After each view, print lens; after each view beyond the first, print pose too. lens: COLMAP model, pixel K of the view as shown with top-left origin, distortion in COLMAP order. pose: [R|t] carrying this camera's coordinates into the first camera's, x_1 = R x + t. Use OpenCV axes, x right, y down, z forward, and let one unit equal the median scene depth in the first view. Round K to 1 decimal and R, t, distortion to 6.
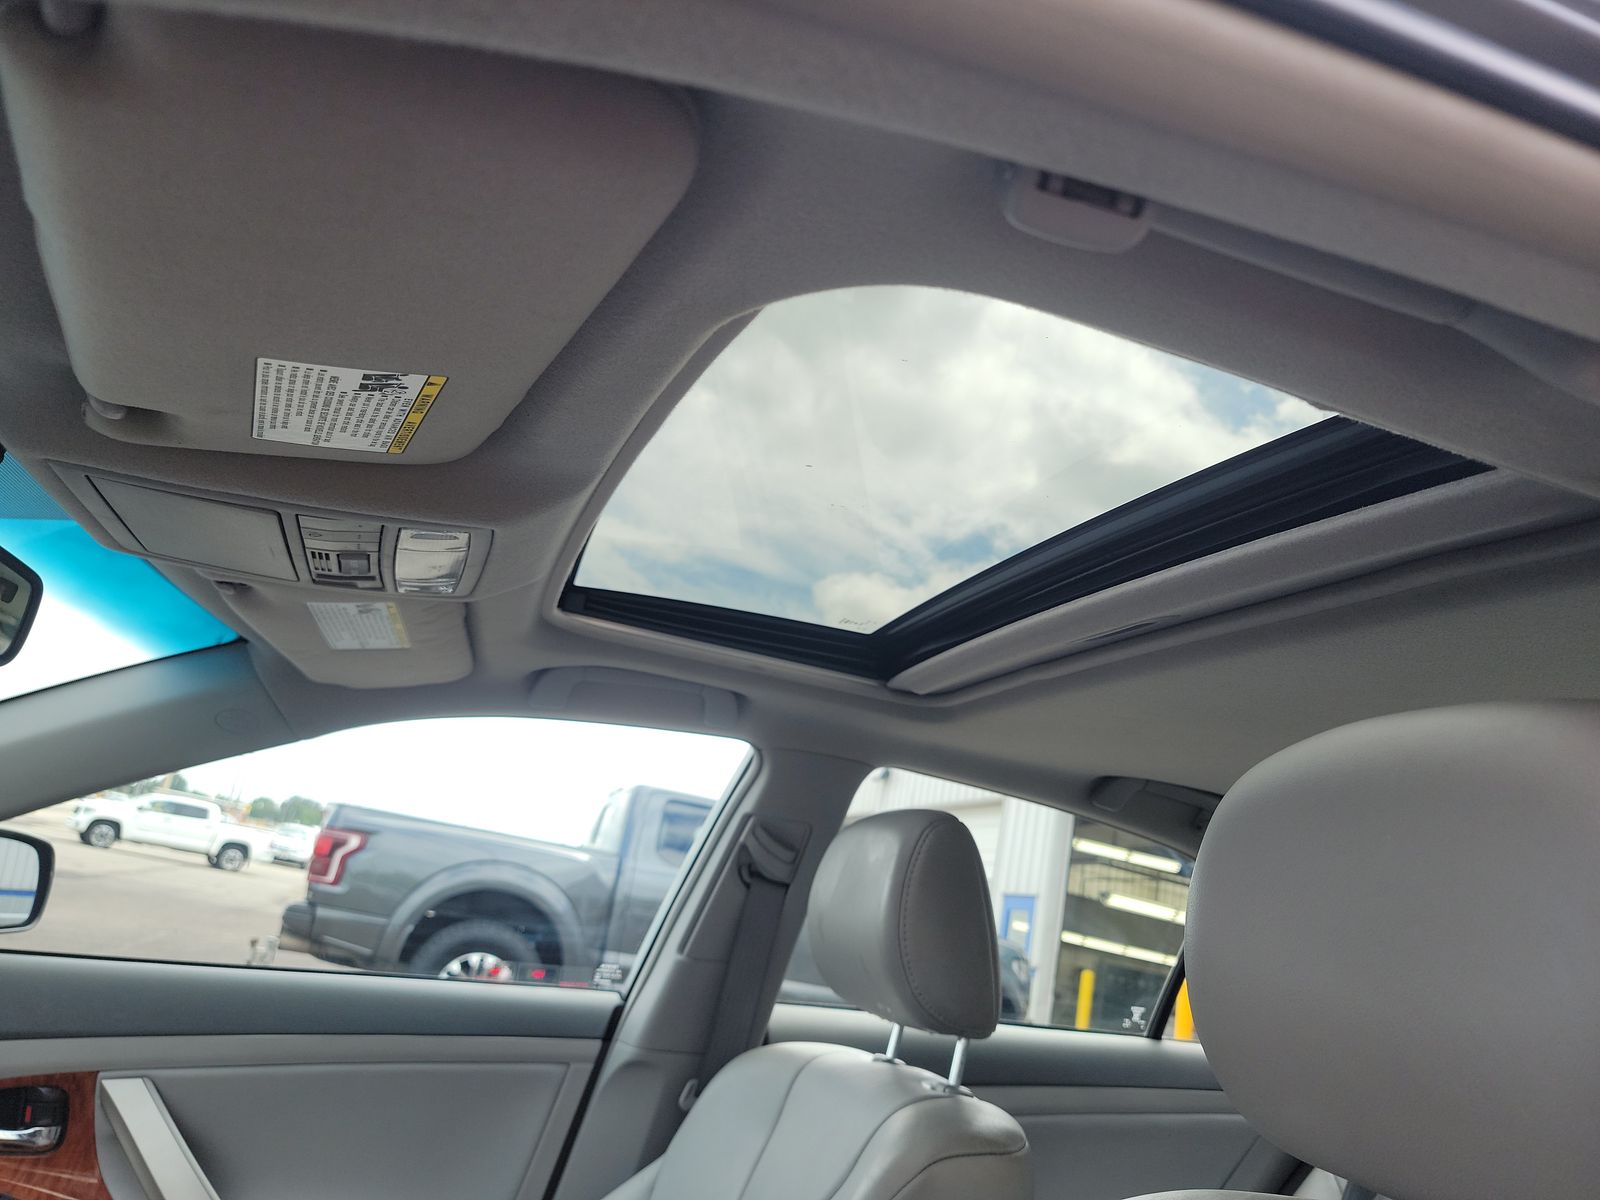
lens RADIAL K [[1087.4, 0, 804.7], [0, 1087.4, 608.4], [0, 0, 1]] dist [0.037360, -0.035499]
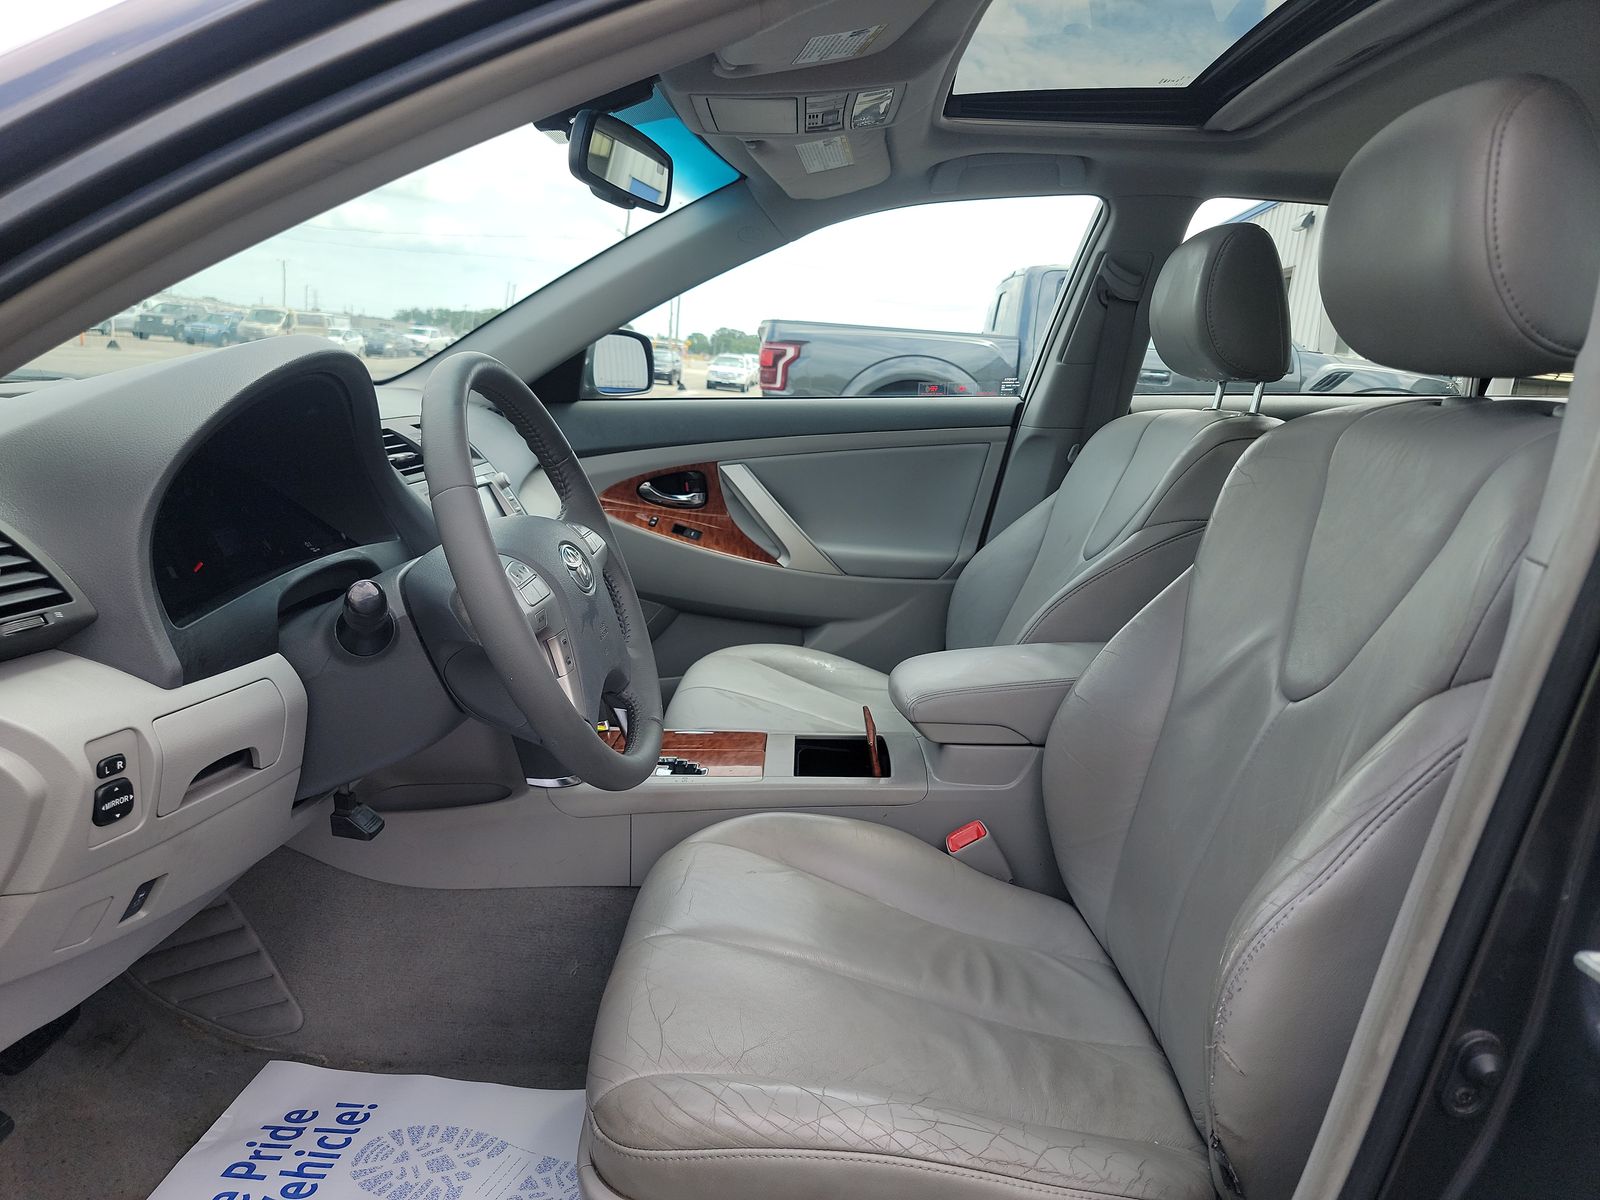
lens RADIAL K [[1087.4, 0, 804.7], [0, 1087.4, 608.4], [0, 0, 1]] dist [0.037360, -0.035499]
pose [[0.930628, -0.029300, -0.364793, 0.085377], [0.185611, 0.896863, 0.401478, -0.024553], [0.315406, -0.441336, 0.840084, -0.432440]]
